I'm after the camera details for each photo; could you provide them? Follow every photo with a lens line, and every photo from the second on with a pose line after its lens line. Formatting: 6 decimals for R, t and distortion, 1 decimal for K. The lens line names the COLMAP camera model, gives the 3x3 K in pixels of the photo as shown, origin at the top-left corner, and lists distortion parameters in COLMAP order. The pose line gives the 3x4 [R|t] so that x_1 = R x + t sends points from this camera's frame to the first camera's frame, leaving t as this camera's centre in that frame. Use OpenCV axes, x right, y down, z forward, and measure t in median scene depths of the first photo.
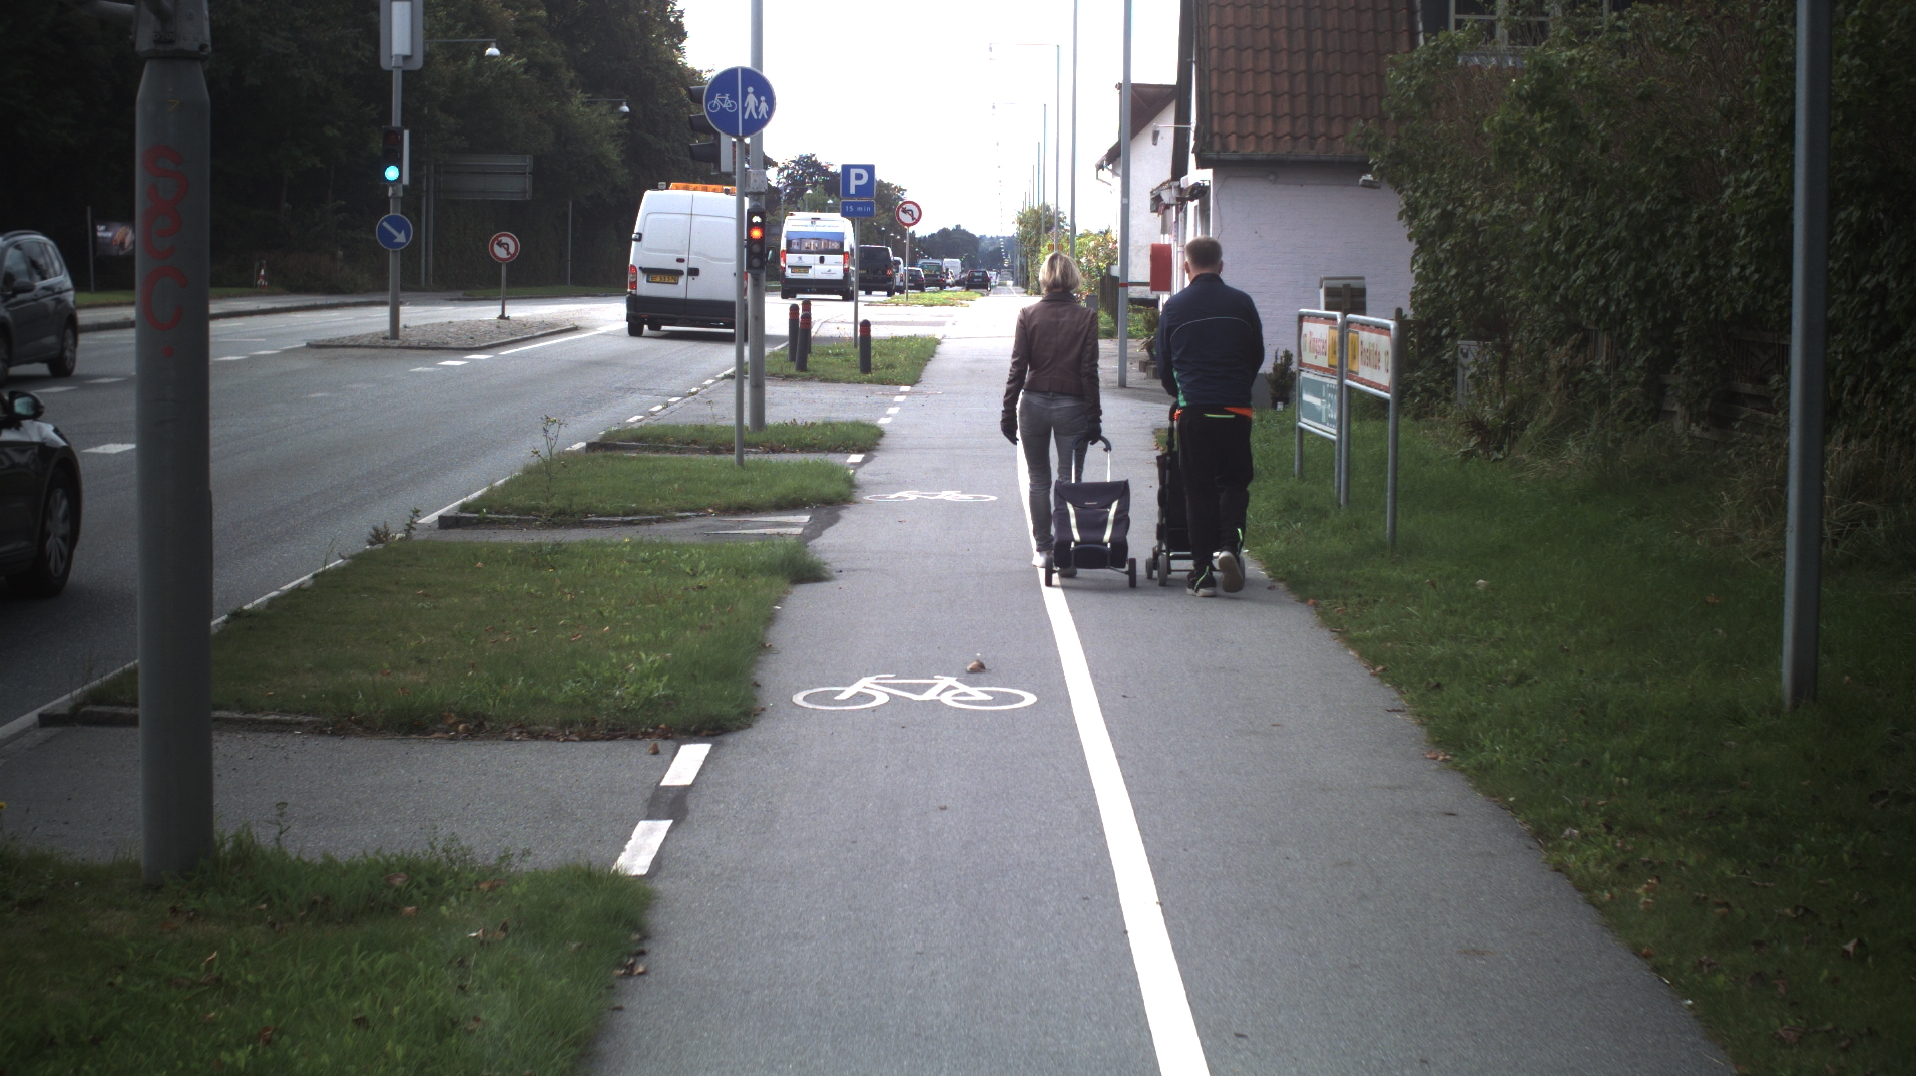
lens RADIAL K [[3408.1, 0, 956.4], [0, 3408.1, 541.7], [0, 0, 1]] dist [-0.245847, 0.000000]
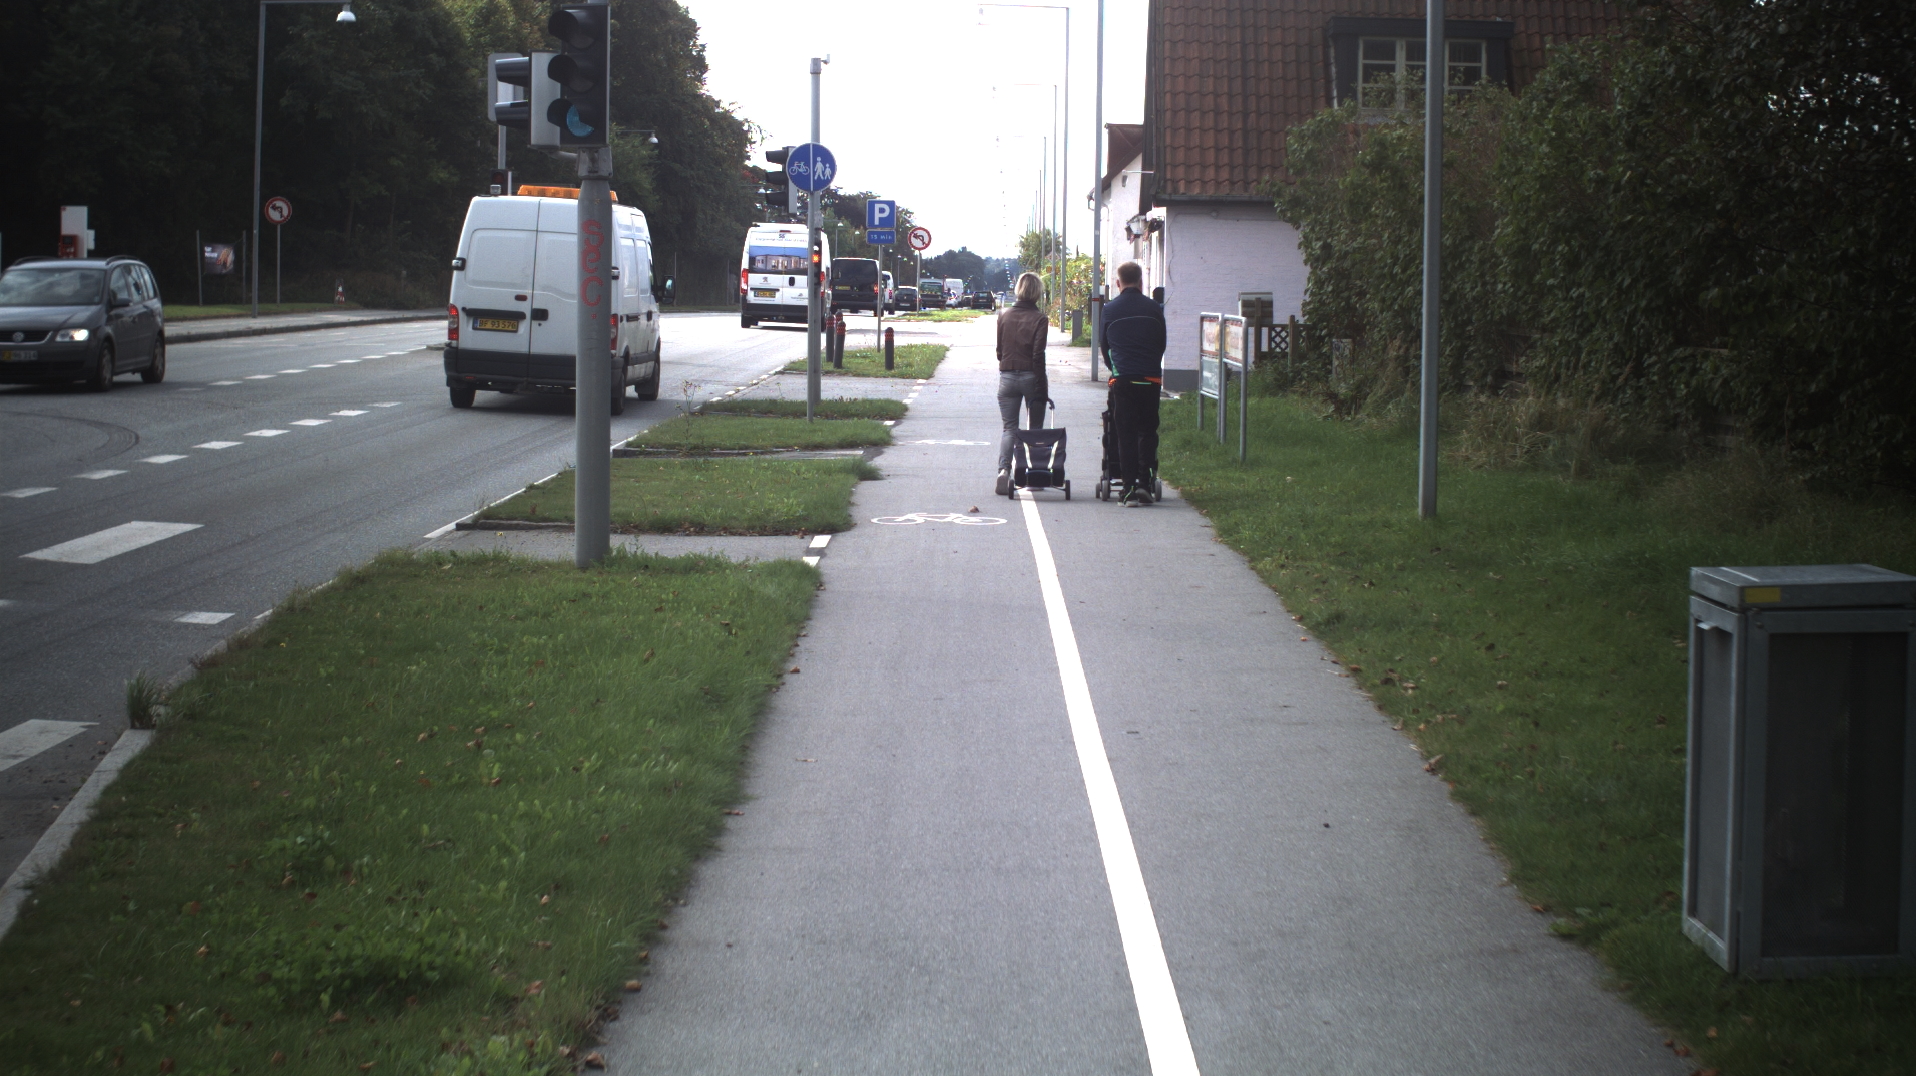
lens RADIAL K [[3408.1, 0, 966.5], [0, 3408.1, 544.6], [0, 0, 1]] dist [-0.245847, 0.000000]
pose [[0.999995, 0.002653, 0.001448, -0.000124], [-0.002645, 0.999981, -0.005530, 0.022848], [-0.001463, 0.005526, 0.999984, -0.265219]]
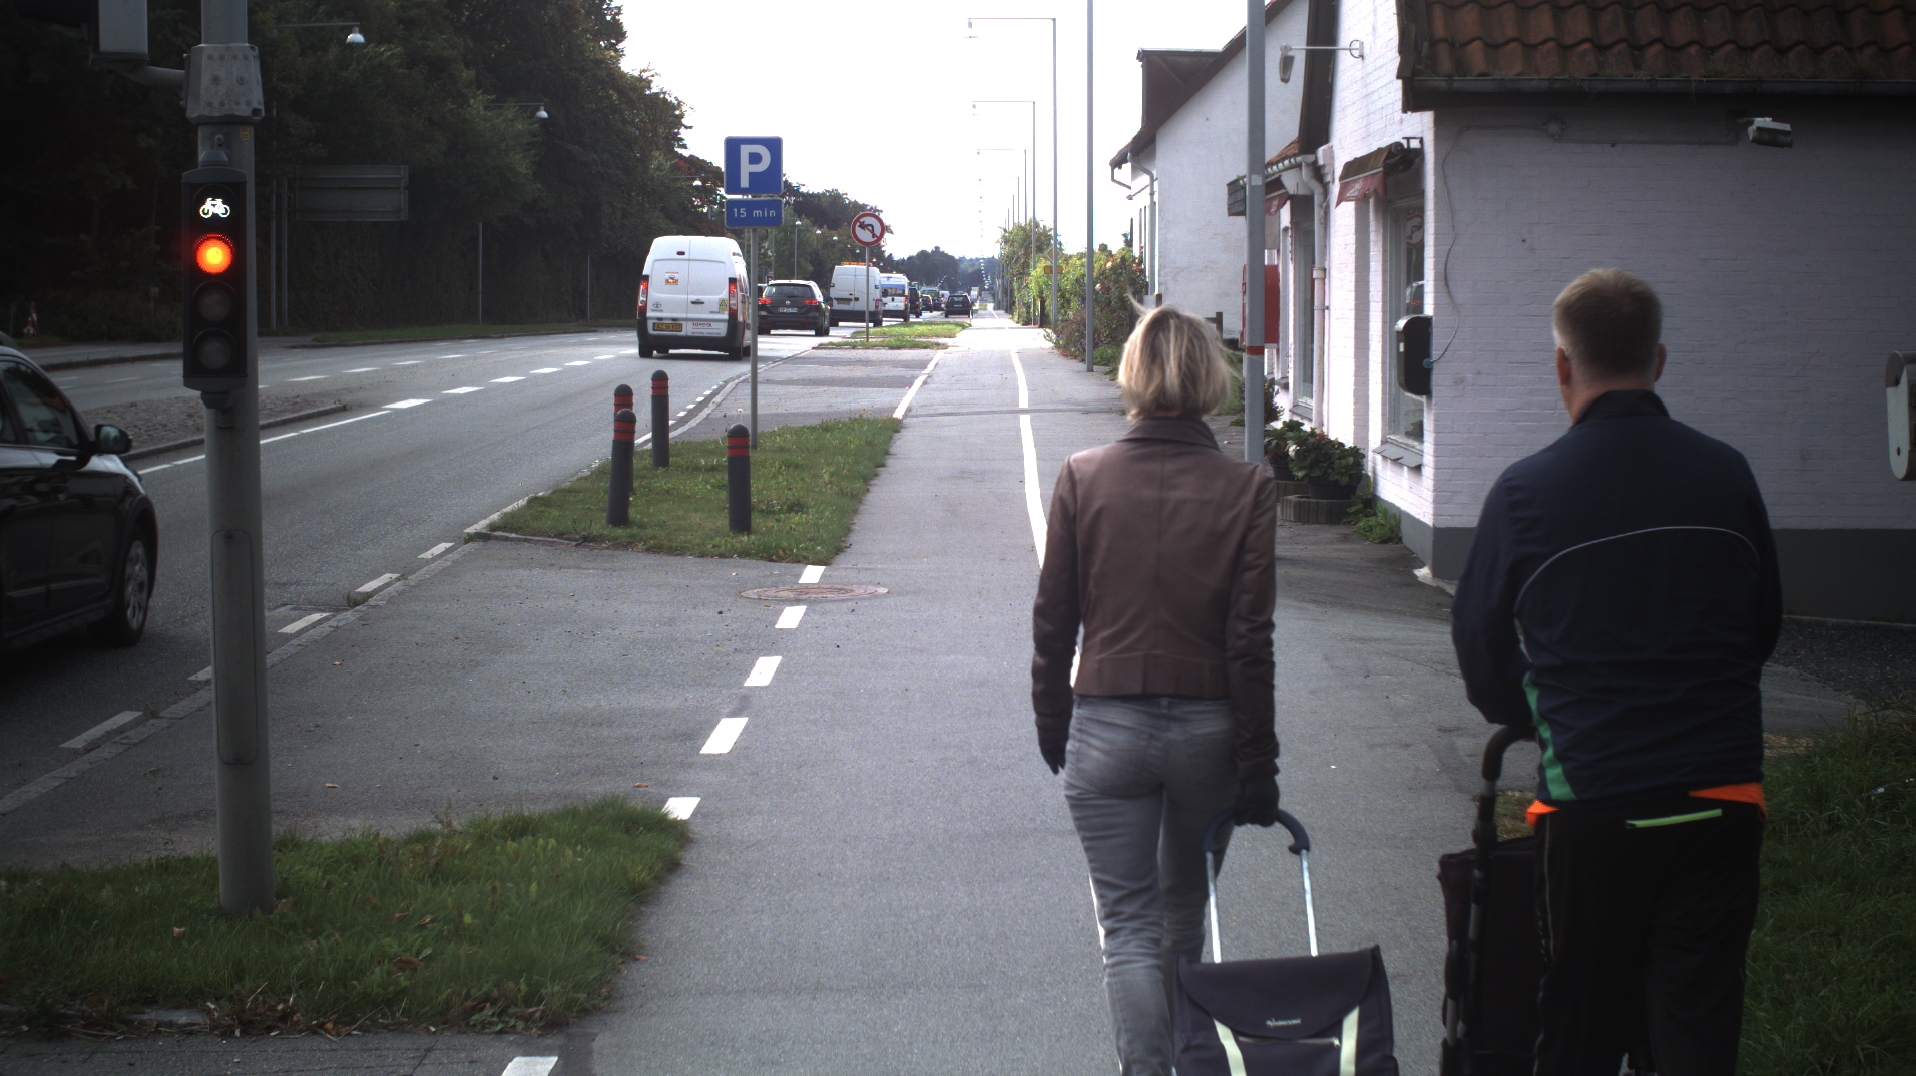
lens RADIAL K [[3408.1, 0, 968.0], [0, 3408.1, 540.4], [0, 0, 1]] dist [-0.245847, 0.000000]
pose [[0.999862, -0.014418, 0.008225, 0.003187], [0.014473, 0.999873, -0.006697, -0.047052], [-0.008127, 0.006815, 0.999944, 0.528009]]
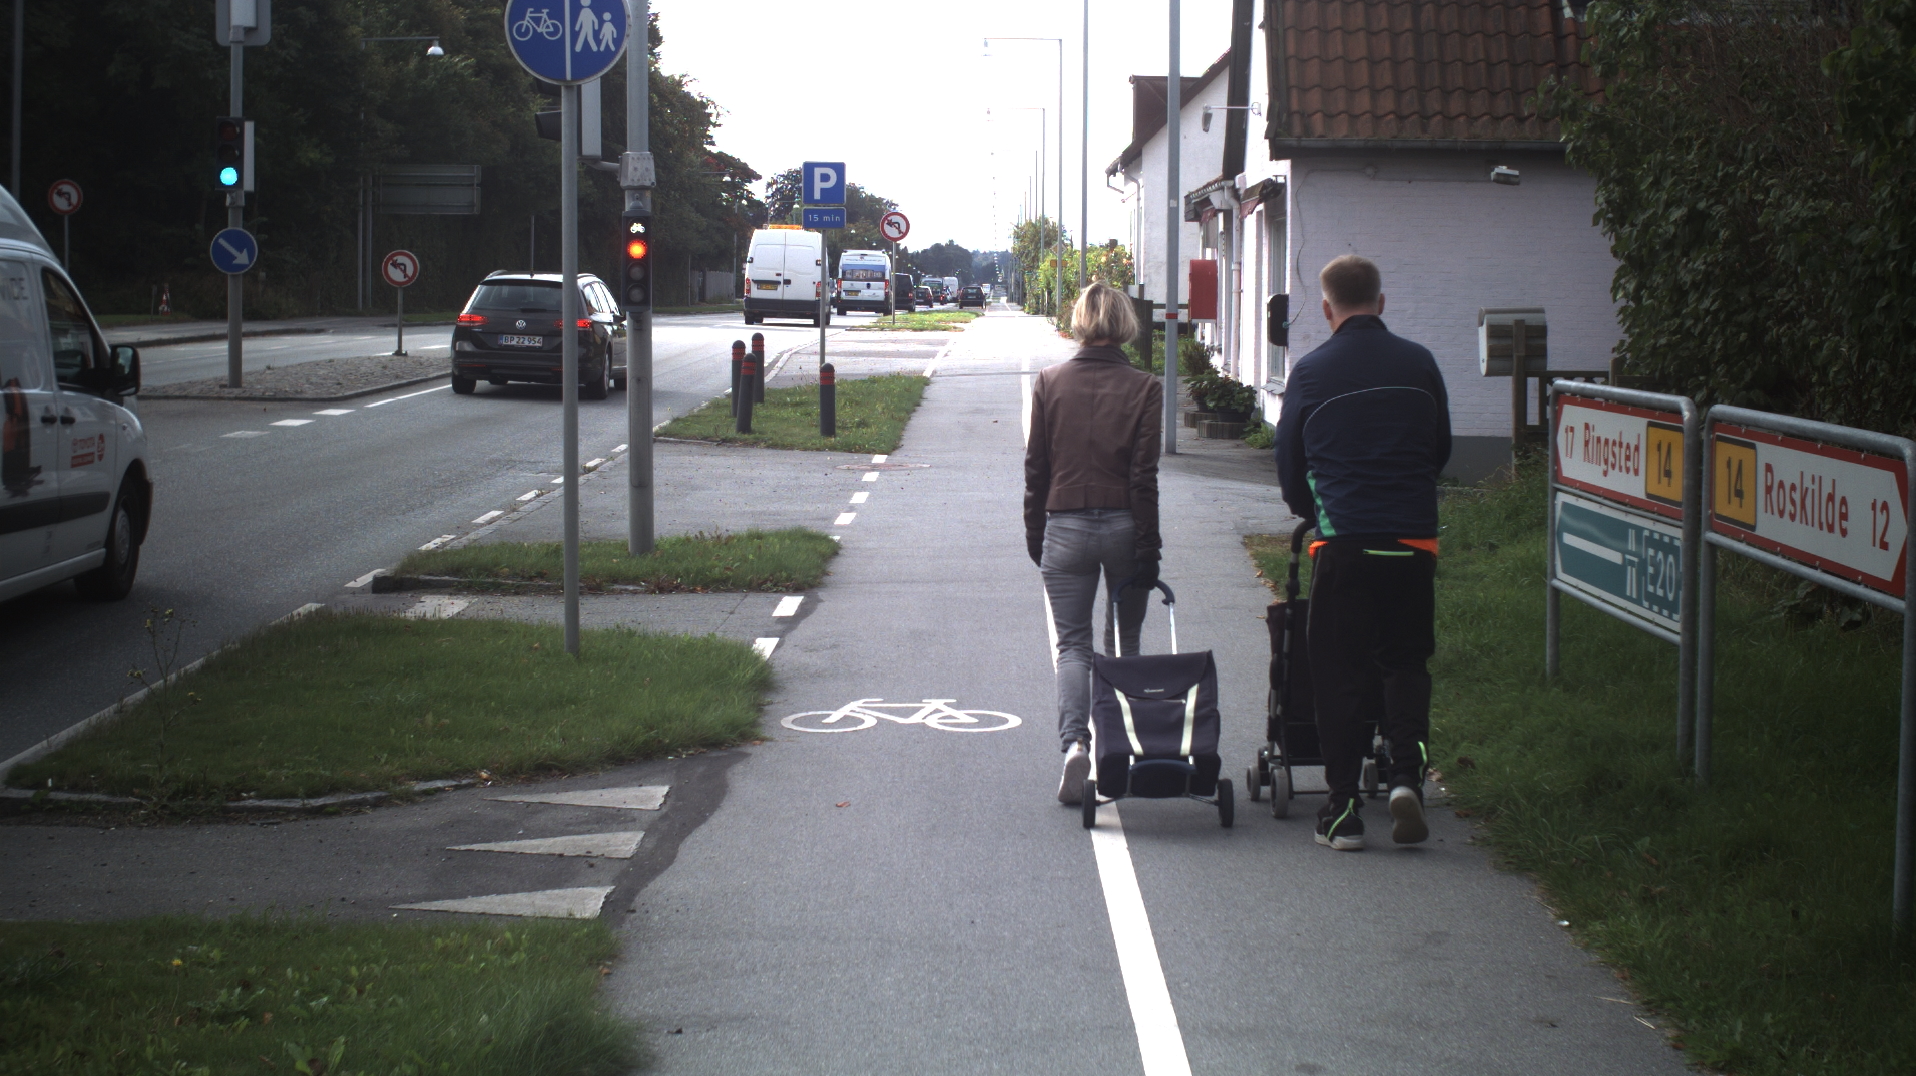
lens RADIAL K [[3408.1, 0, 946.3], [0, 3408.1, 523.4], [0, 0, 1]] dist [-0.245847, 0.000000]
pose [[0.999983, -0.005722, -0.001417, 0.000476], [0.005707, 0.999935, -0.009827, -0.023931], [0.001473, 0.009819, 0.999951, 0.264636]]
